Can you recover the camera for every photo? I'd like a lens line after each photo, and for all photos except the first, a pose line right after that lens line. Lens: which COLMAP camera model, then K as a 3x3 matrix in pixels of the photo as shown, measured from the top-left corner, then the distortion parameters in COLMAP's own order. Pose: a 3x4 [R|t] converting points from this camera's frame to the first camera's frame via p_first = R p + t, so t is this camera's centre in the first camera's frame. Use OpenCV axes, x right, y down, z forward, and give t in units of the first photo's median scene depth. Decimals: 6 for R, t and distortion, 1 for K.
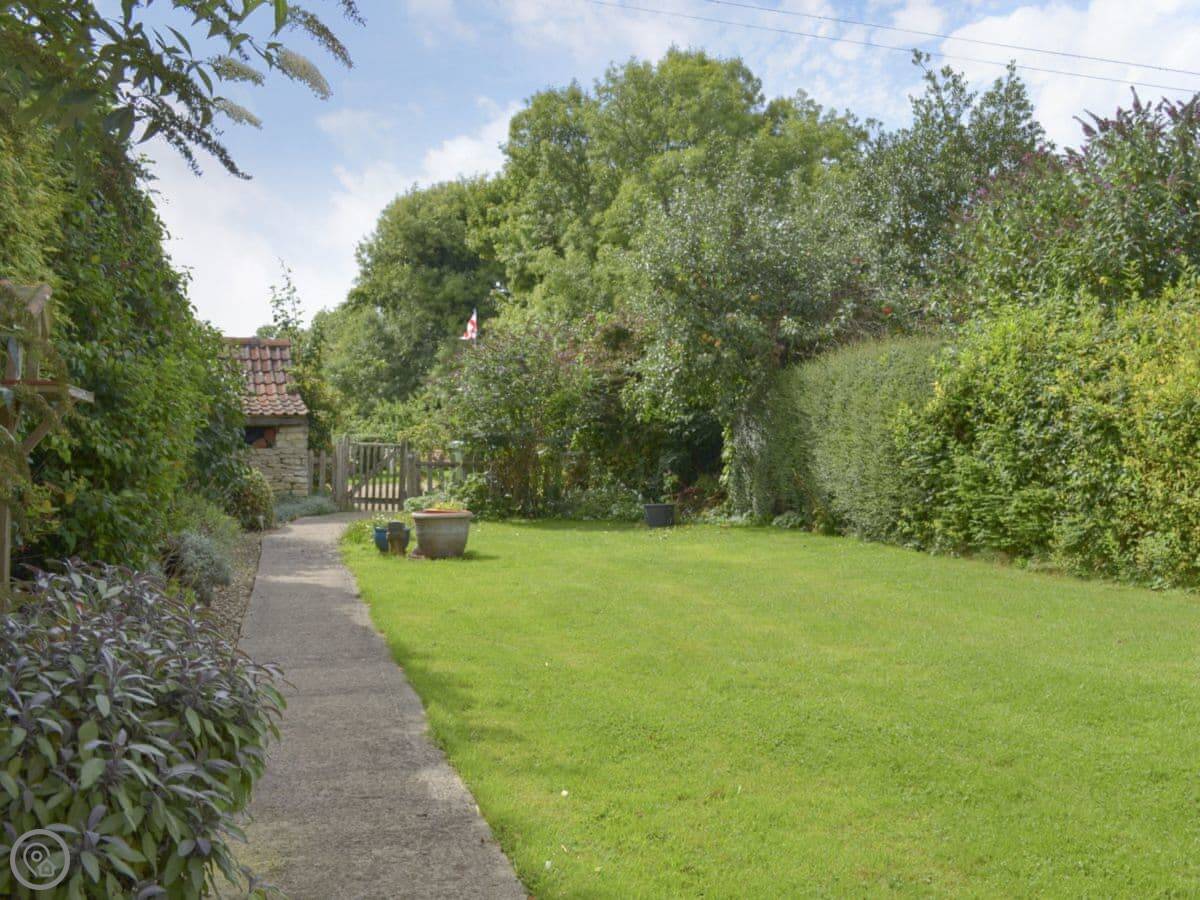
lens RADIAL K [[1159.8, 0, 600.0], [0, 1159.8, 450.0], [0, 0, 1]] dist [-0.092550, -0.008245]
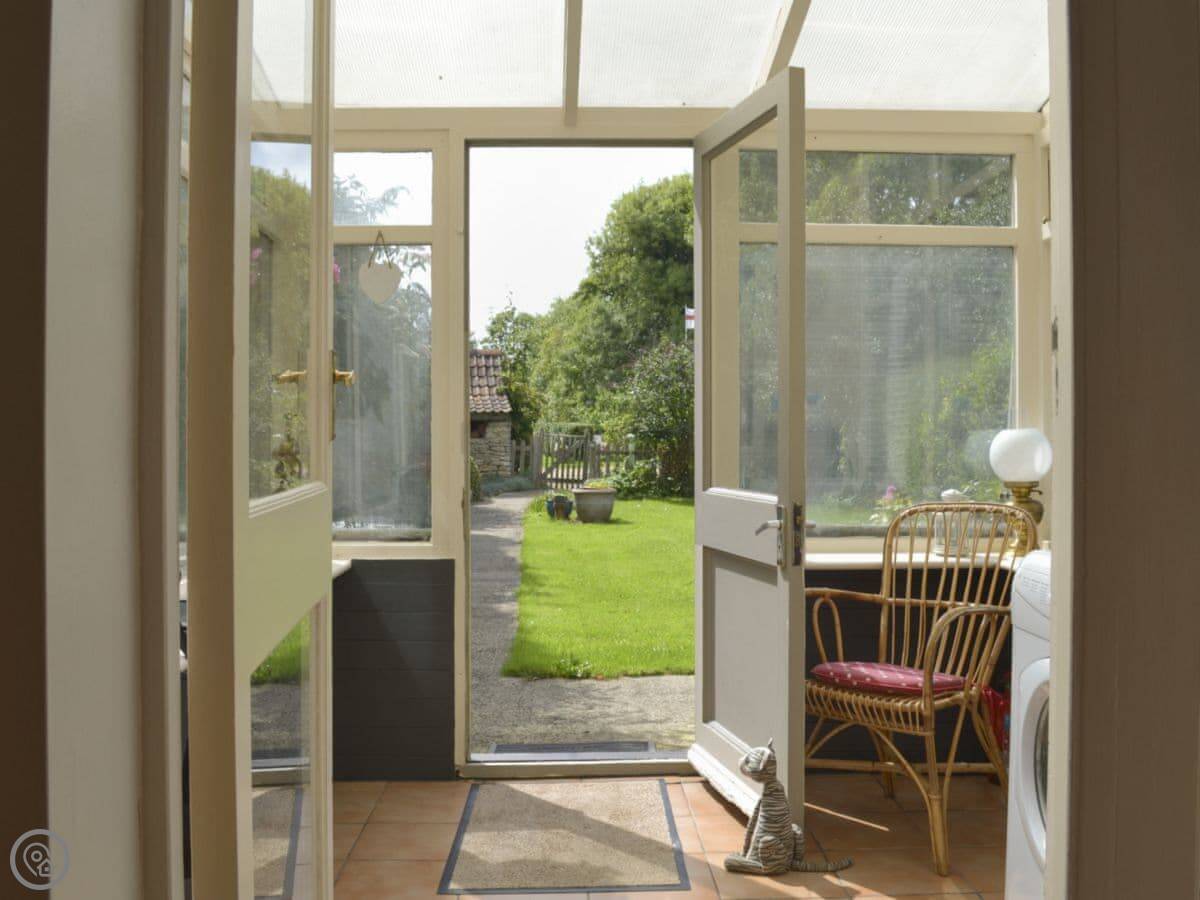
lens RADIAL K [[1159.8, 0, 600.0], [0, 1159.8, 450.0], [0, 0, 1]] dist [-0.092550, -0.008245]
pose [[0.979968, 0.012915, -0.198736, 0.090308], [-0.010230, 0.999842, 0.014528, -0.008022], [0.198892, -0.012204, 0.979945, -0.215728]]
